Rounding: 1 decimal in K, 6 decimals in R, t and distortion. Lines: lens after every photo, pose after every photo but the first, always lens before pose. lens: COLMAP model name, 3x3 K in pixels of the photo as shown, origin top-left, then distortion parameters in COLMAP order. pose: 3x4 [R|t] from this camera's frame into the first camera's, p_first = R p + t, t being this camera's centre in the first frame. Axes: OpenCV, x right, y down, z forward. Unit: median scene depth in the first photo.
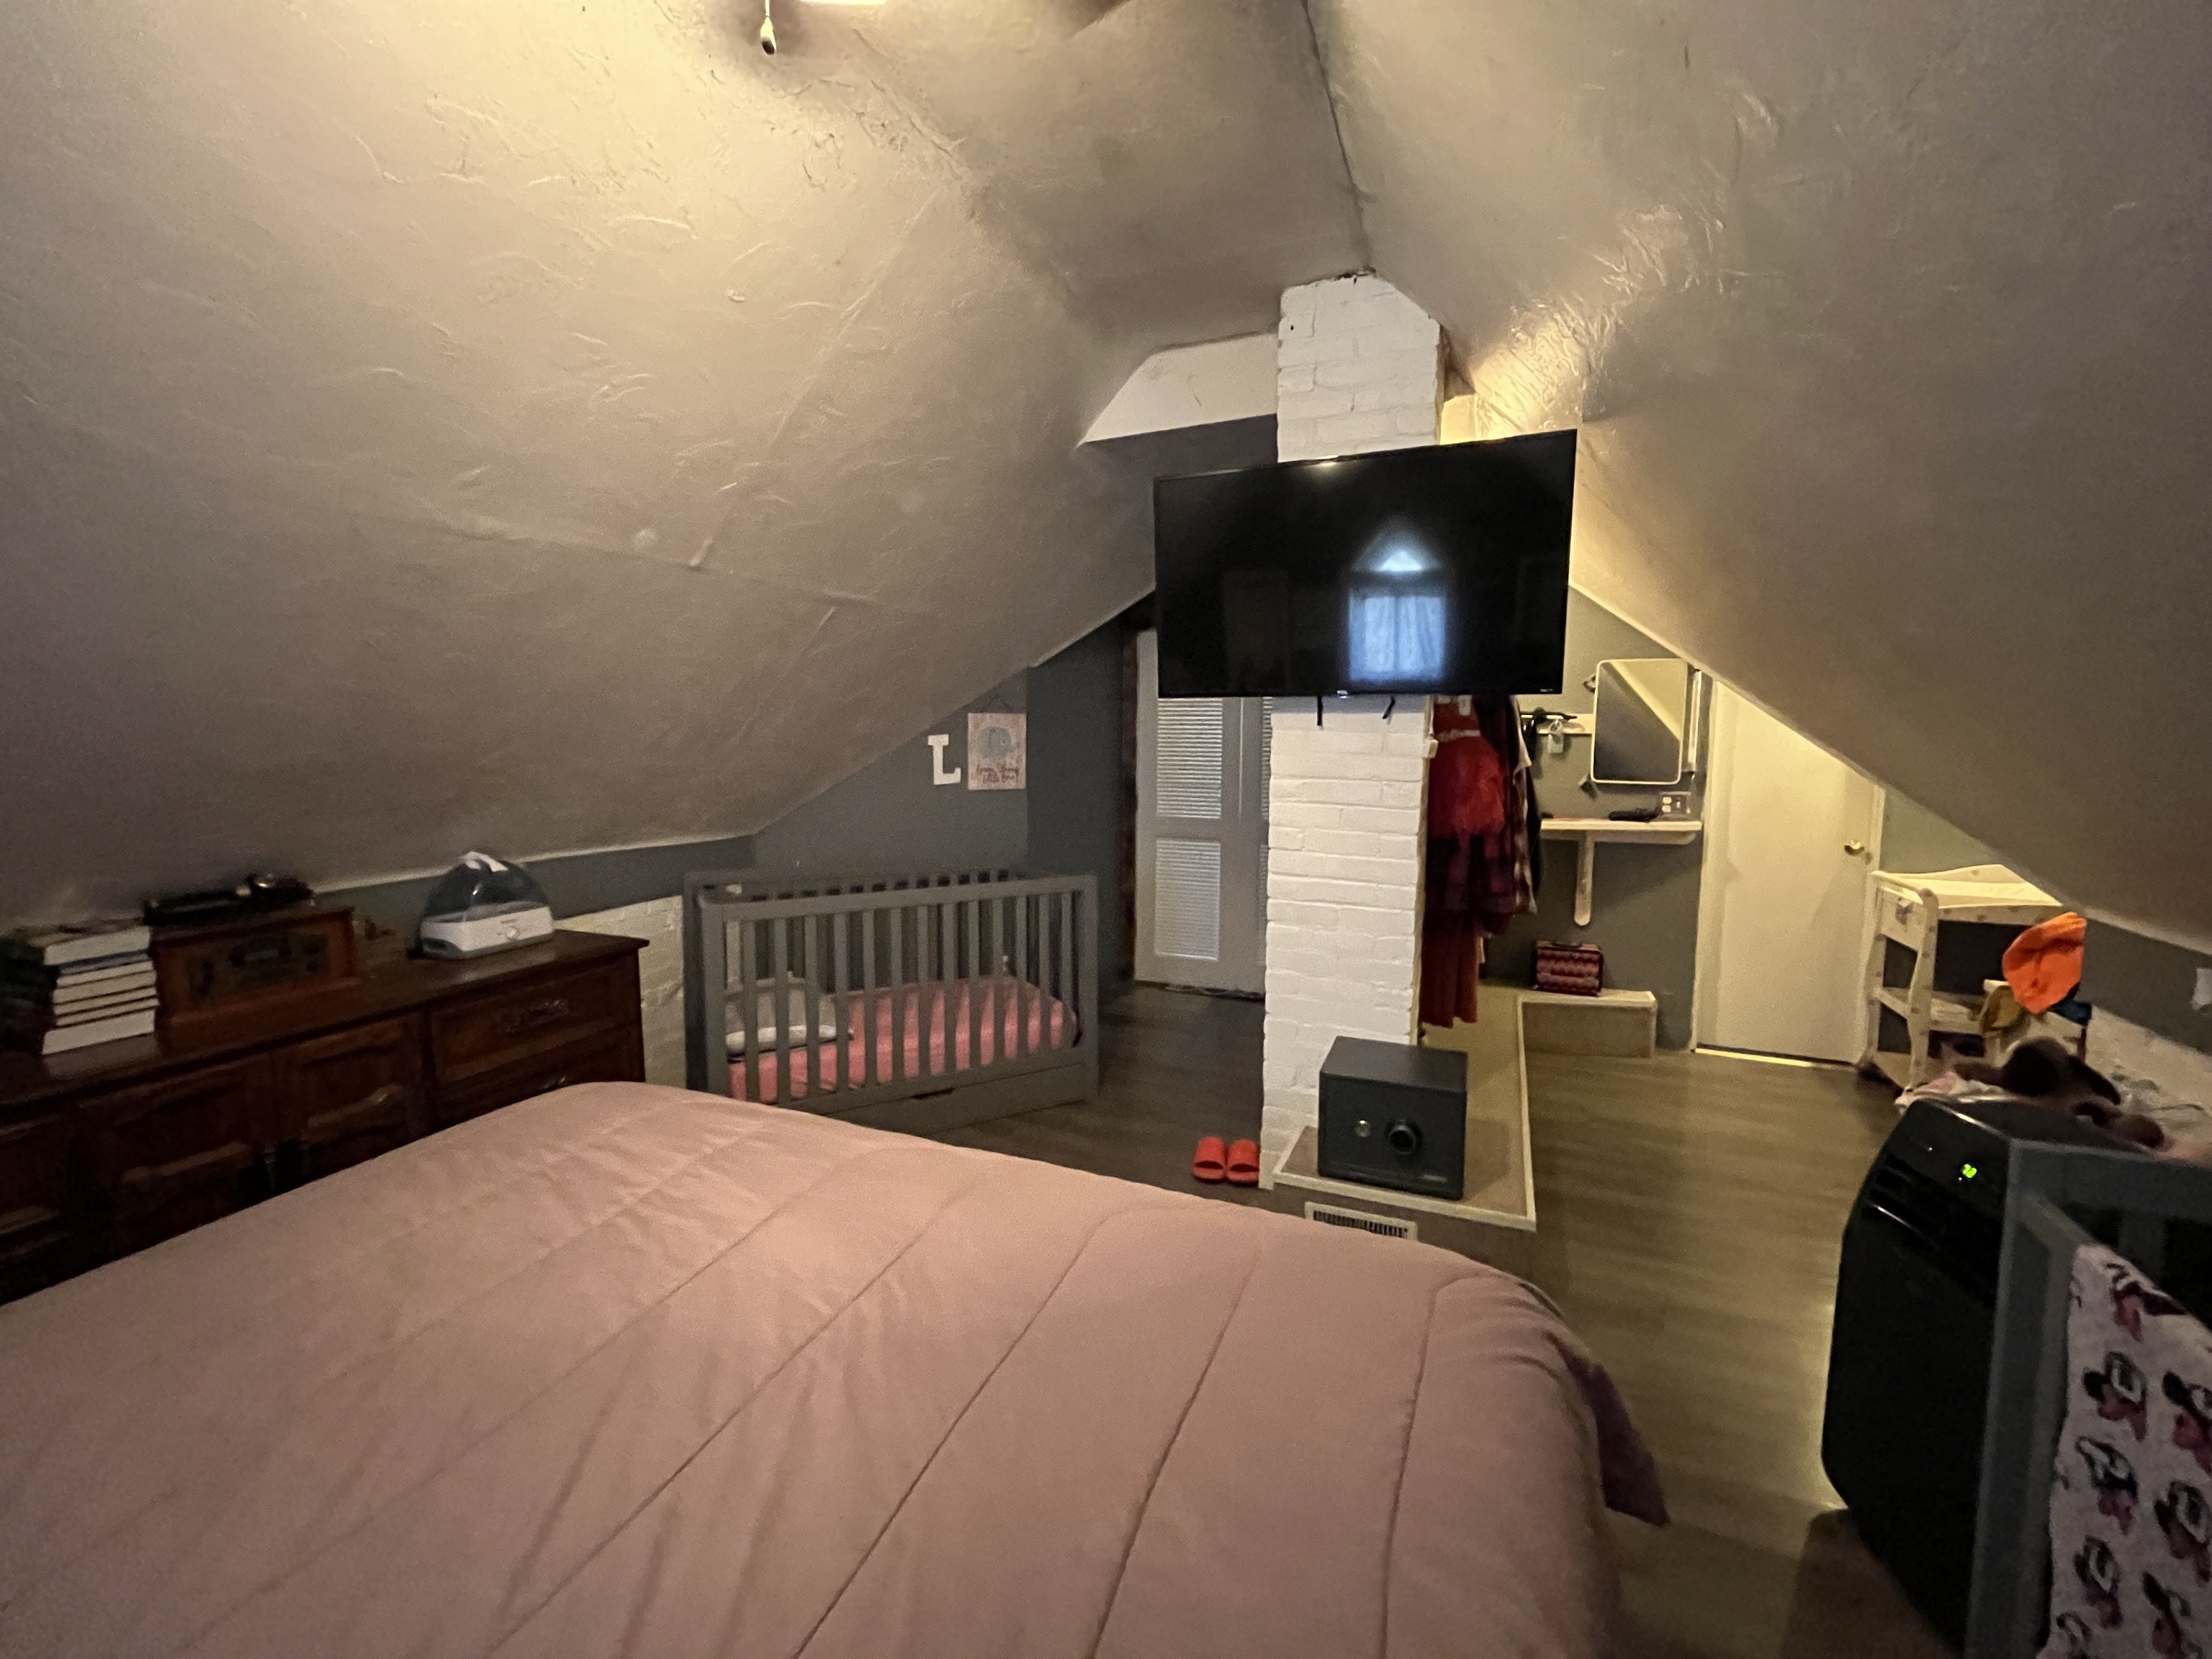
lens RADIAL K [[902.8, 0, 1112.6], [0, 902.8, 829.9], [0, 0, 1]] dist [-0.002584, 0.000062]
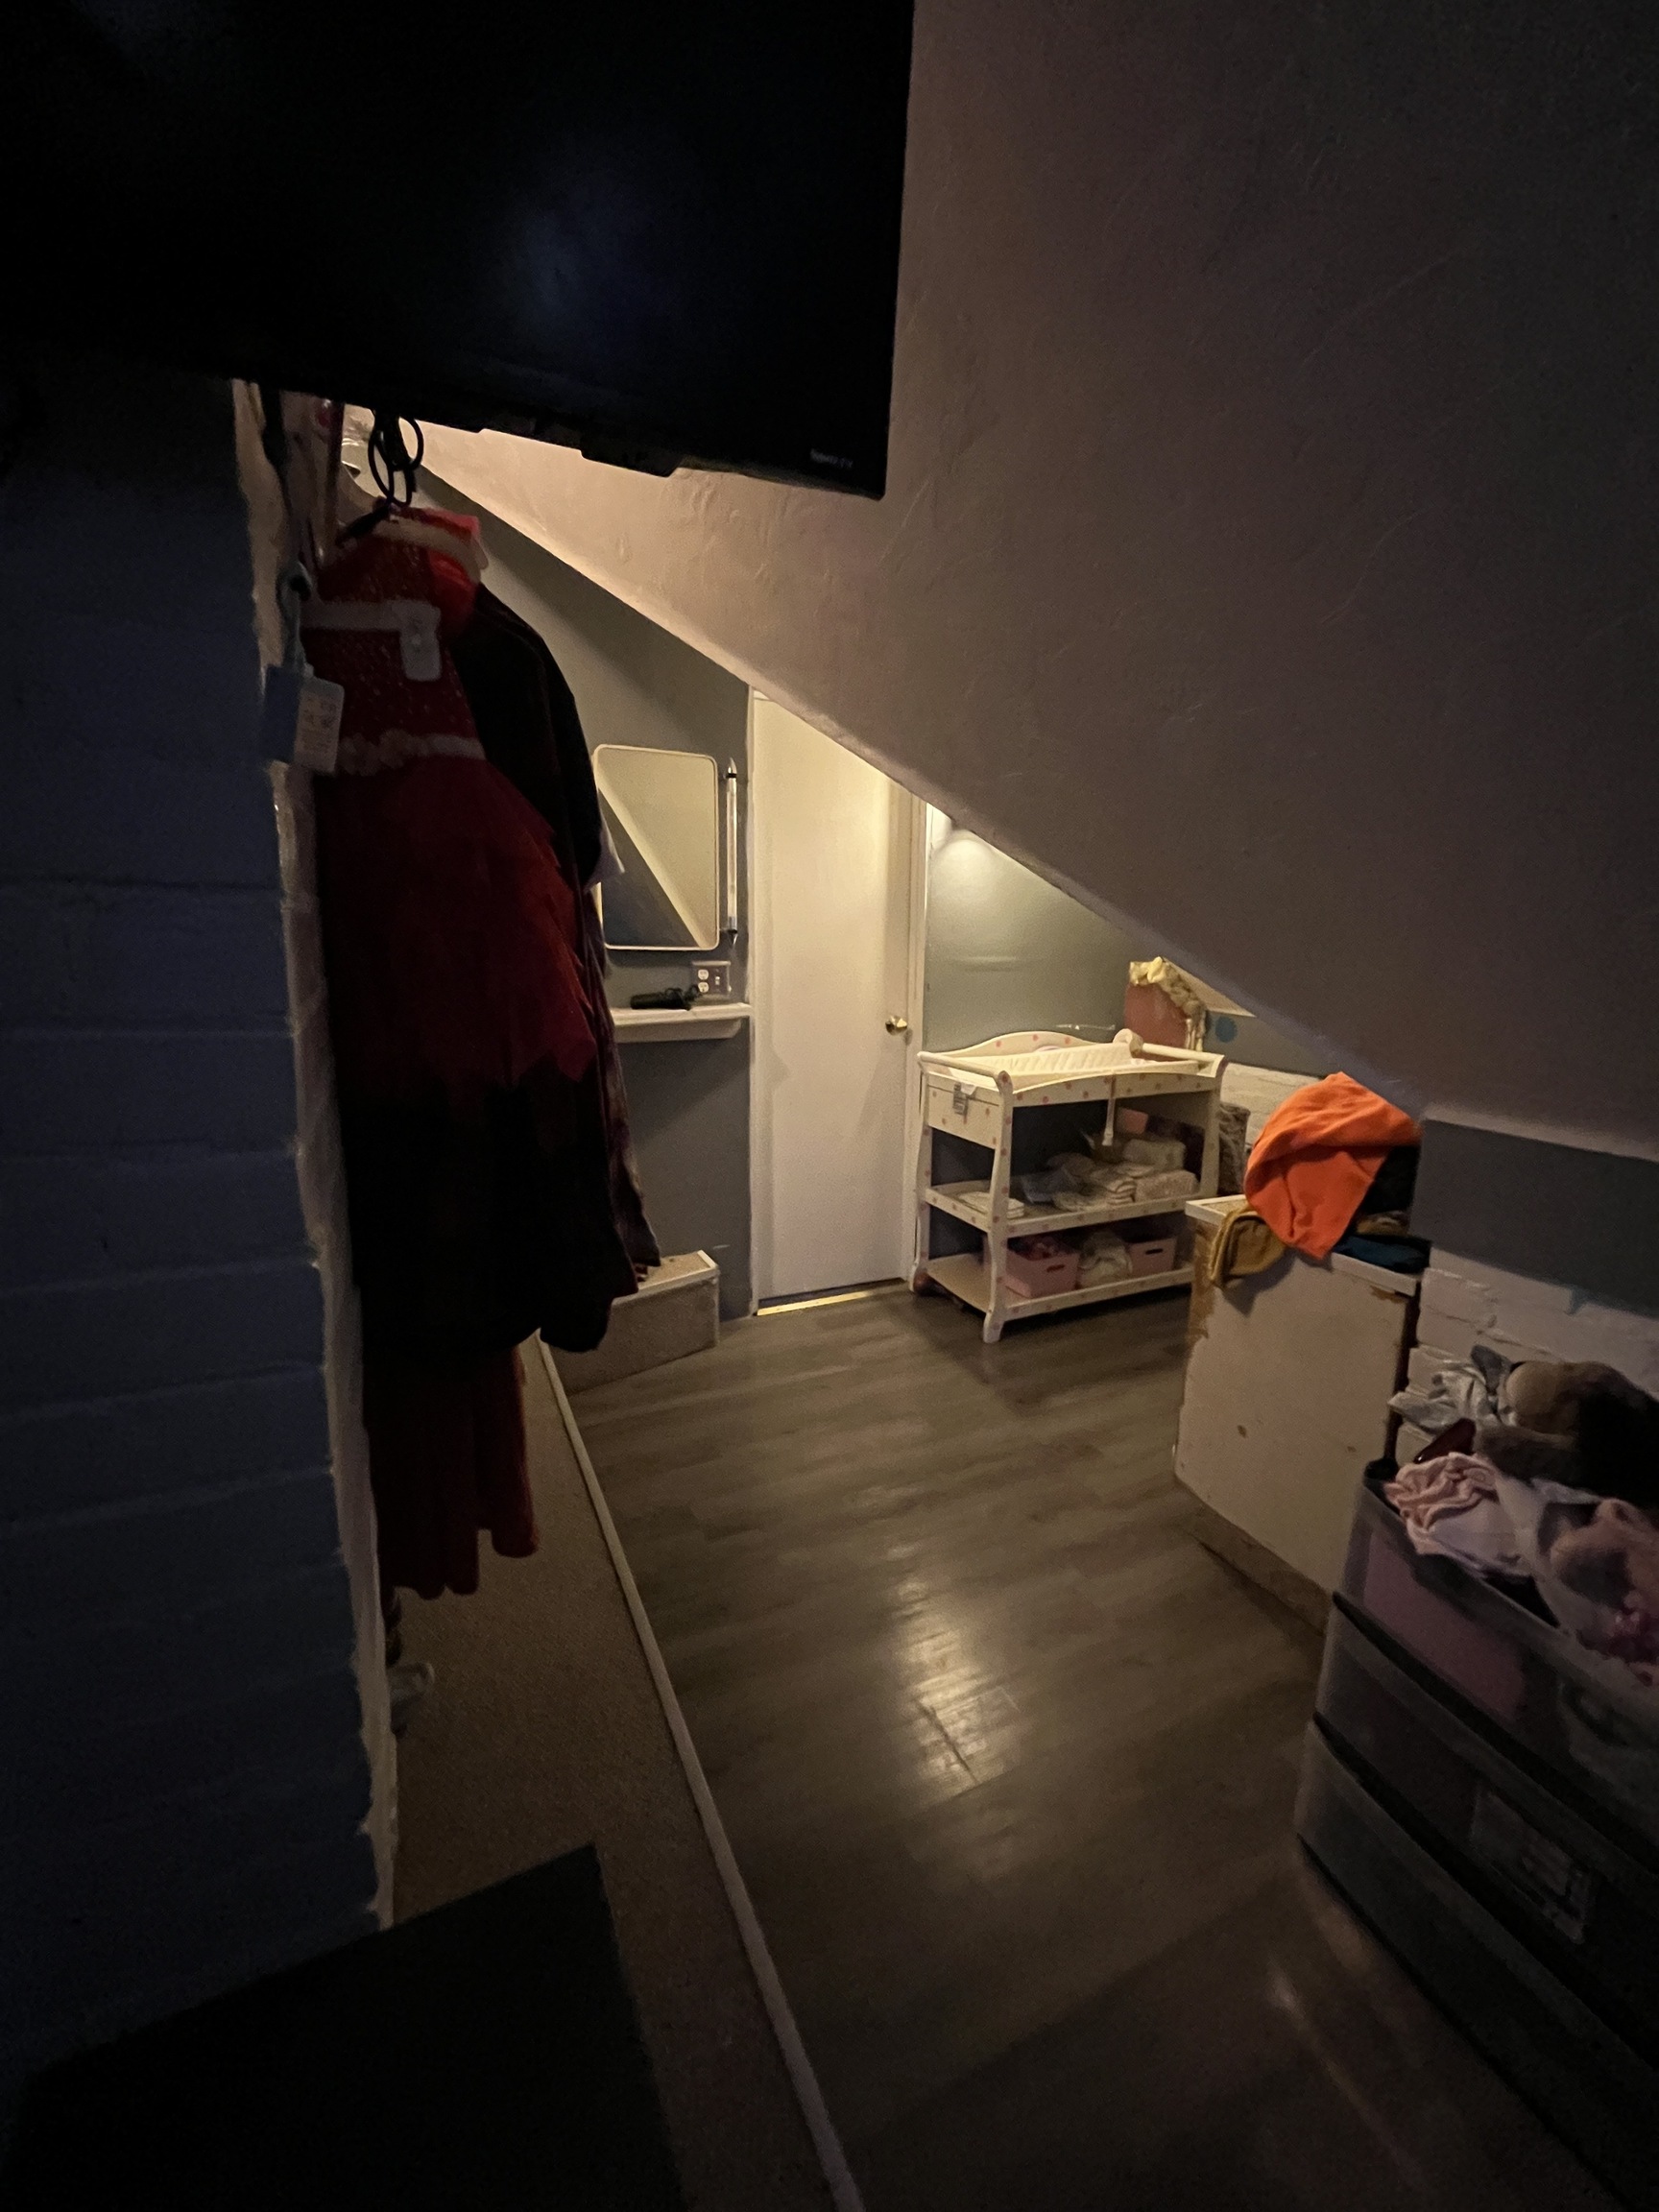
lens RADIAL K [[902.8, 0, 838.9], [0, 902.8, 1109.6], [0, 0, 1]] dist [-0.002584, 0.000062]
pose [[0.652459, -0.144148, 0.743989, 0.173117], [0.069195, 0.988974, 0.130931, -0.015057], [-0.754659, -0.033947, 0.655239, 0.504200]]
